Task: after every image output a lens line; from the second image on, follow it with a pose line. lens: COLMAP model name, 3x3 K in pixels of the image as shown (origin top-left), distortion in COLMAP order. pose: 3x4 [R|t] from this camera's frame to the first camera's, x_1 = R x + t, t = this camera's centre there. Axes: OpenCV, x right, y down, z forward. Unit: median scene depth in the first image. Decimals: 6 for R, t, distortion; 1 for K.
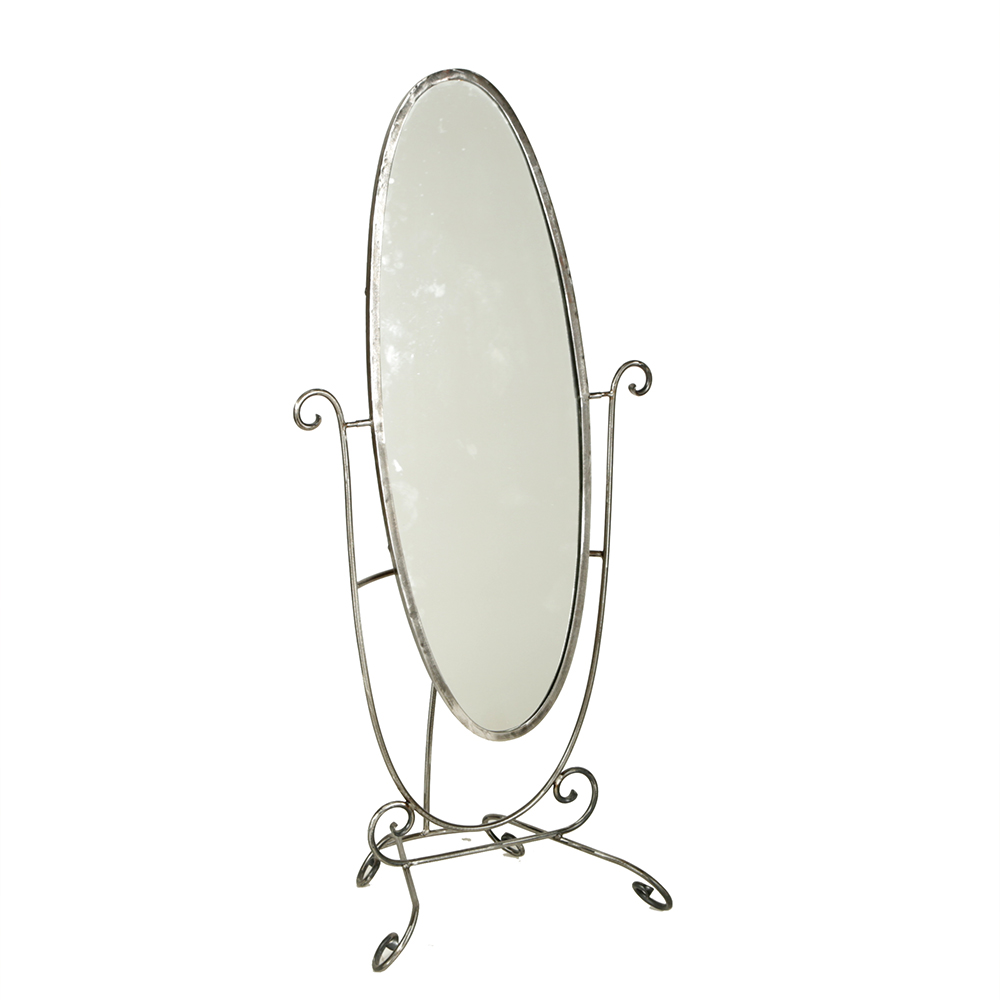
lens RADIAL K [[1888.0, 0, 502.1], [0, 1888.0, 500.6], [0, 0, 1]] dist [-0.109634, 0.000000]
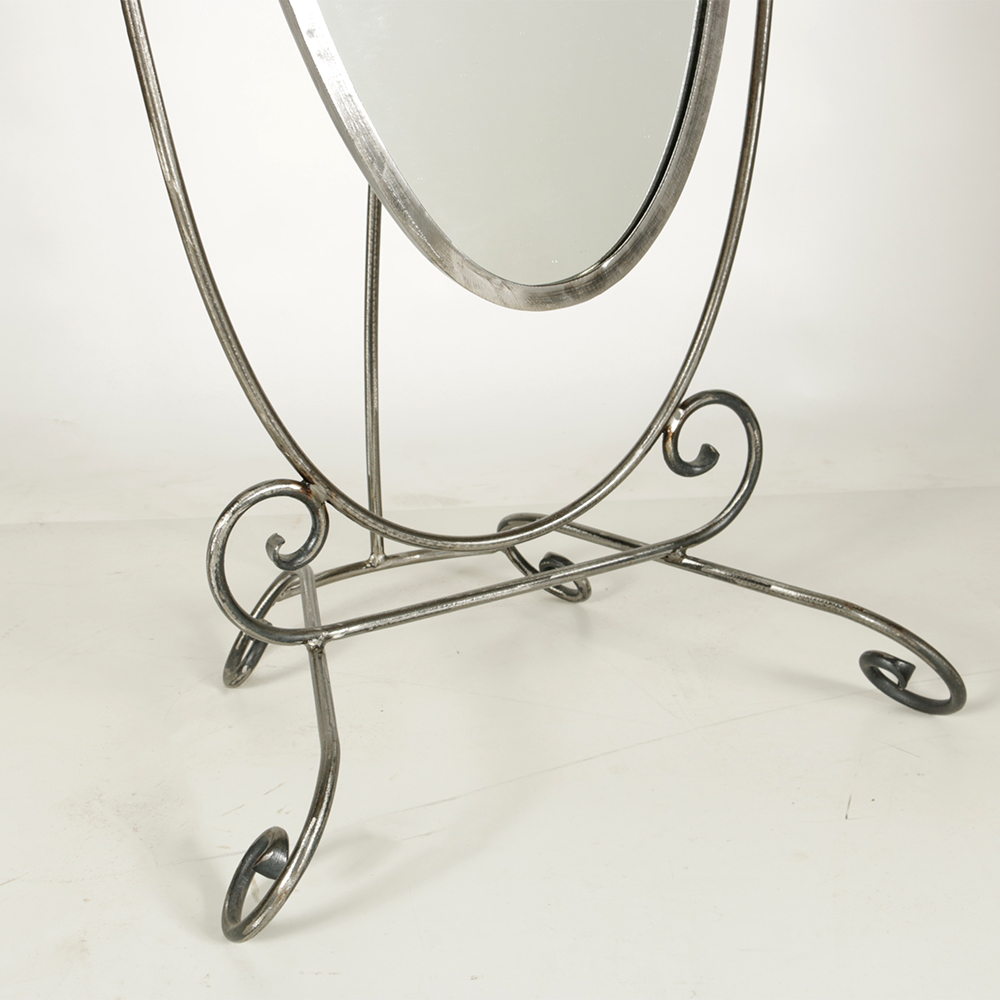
lens RADIAL K [[1304.5, 0, 503.2], [0, 1304.5, 499.7], [0, 0, 1]] dist [-0.246665, 0.000000]
pose [[0.998950, -0.045240, 0.007191, -0.011502], [0.044054, 0.991808, 0.119898, 0.131149], [-0.012556, -0.119455, 0.992760, 0.720062]]
